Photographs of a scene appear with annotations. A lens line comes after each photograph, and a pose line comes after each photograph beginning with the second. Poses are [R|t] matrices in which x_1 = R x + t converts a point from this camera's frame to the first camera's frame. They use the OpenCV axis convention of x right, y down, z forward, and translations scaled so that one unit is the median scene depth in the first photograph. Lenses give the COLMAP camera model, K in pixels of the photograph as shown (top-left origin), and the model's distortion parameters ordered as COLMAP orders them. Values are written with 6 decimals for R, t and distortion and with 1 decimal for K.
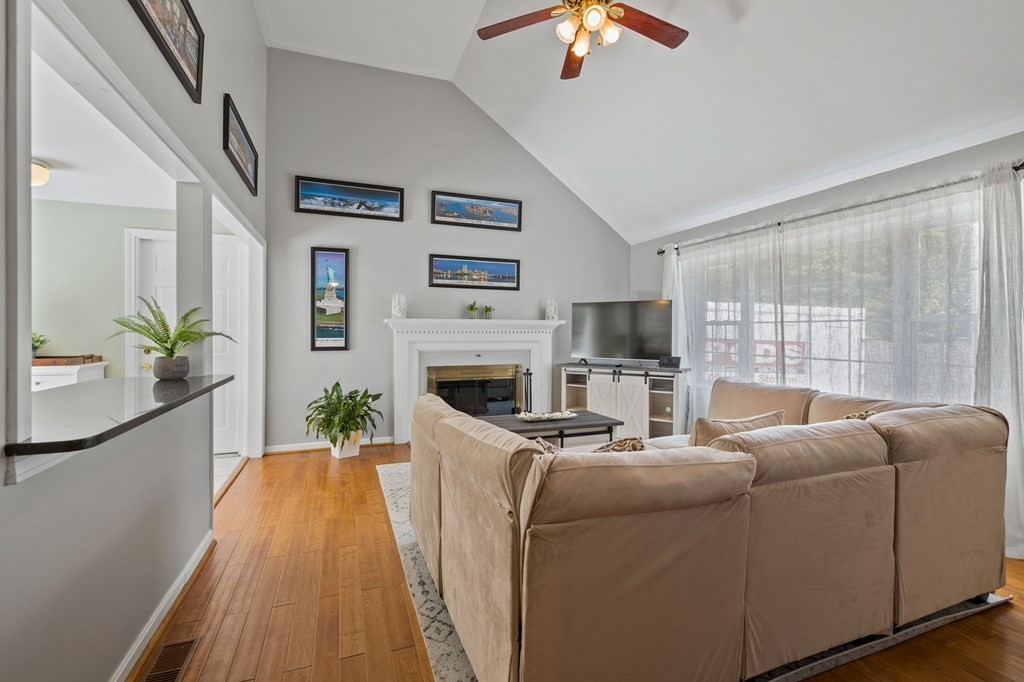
lens RADIAL K [[459.2, 0, 512.0], [0, 459.2, 330.8], [0, 0, 1]] dist [-0.001782, 0.004287]
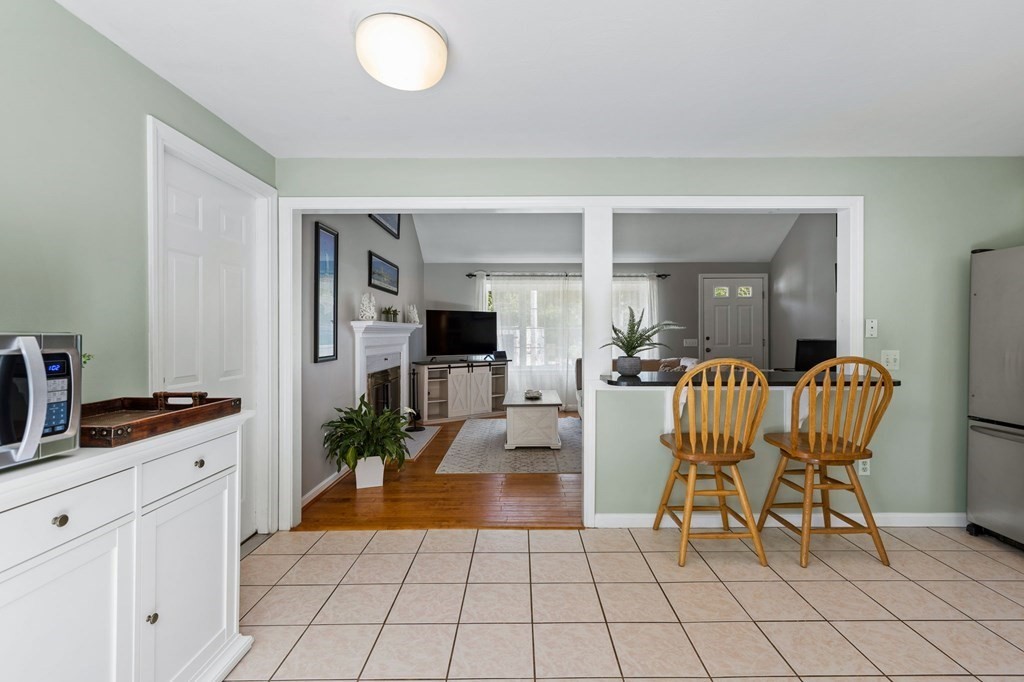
lens RADIAL K [[459.2, 0, 517.7], [0, 459.2, 334.4], [0, 0, 1]] dist [-0.001782, 0.004287]
pose [[0.351136, -0.006279, 0.936303, -0.958344], [0.002026, 0.999980, 0.005946, -0.005363], [-0.936322, -0.000191, 0.351142, 0.414198]]
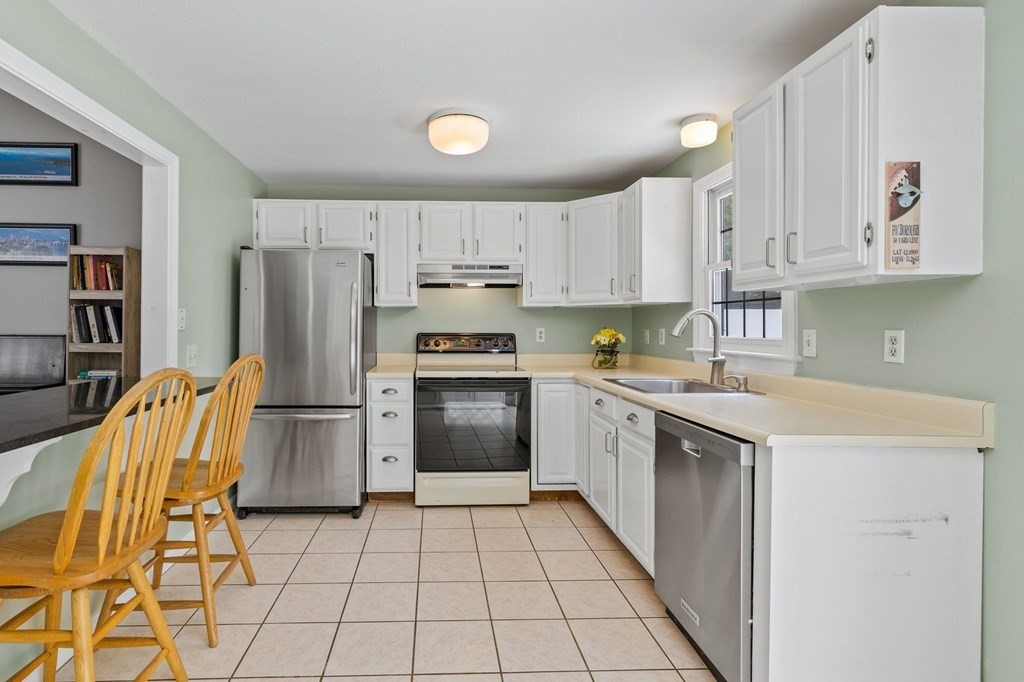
lens RADIAL K [[497.1, 0, 457.4], [0, 497.1, 328.2], [0, 0, 1]] dist [0.000834, 0.001158]
pose [[-0.949741, -0.008436, 0.312923, -0.696717], [-0.007760, 0.999964, 0.003408, -0.002841], [-0.312941, 0.000808, -0.949772, 0.604026]]
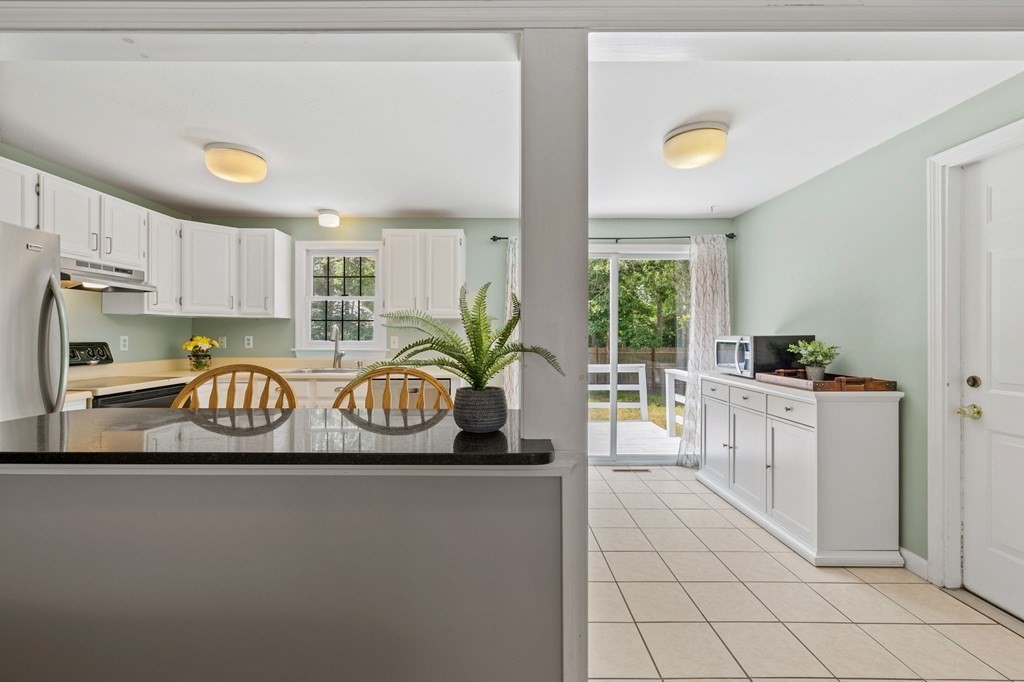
lens RADIAL K [[441.4, 0, 501.9], [0, 441.4, 336.4], [0, 0, 1]] dist [0.001958, 0.000043]
pose [[-0.345476, -0.001485, -0.938426, -0.127481], [-0.003969, 0.999992, -0.000121, -0.002758], [0.938419, 0.003683, -0.345479, 0.583432]]
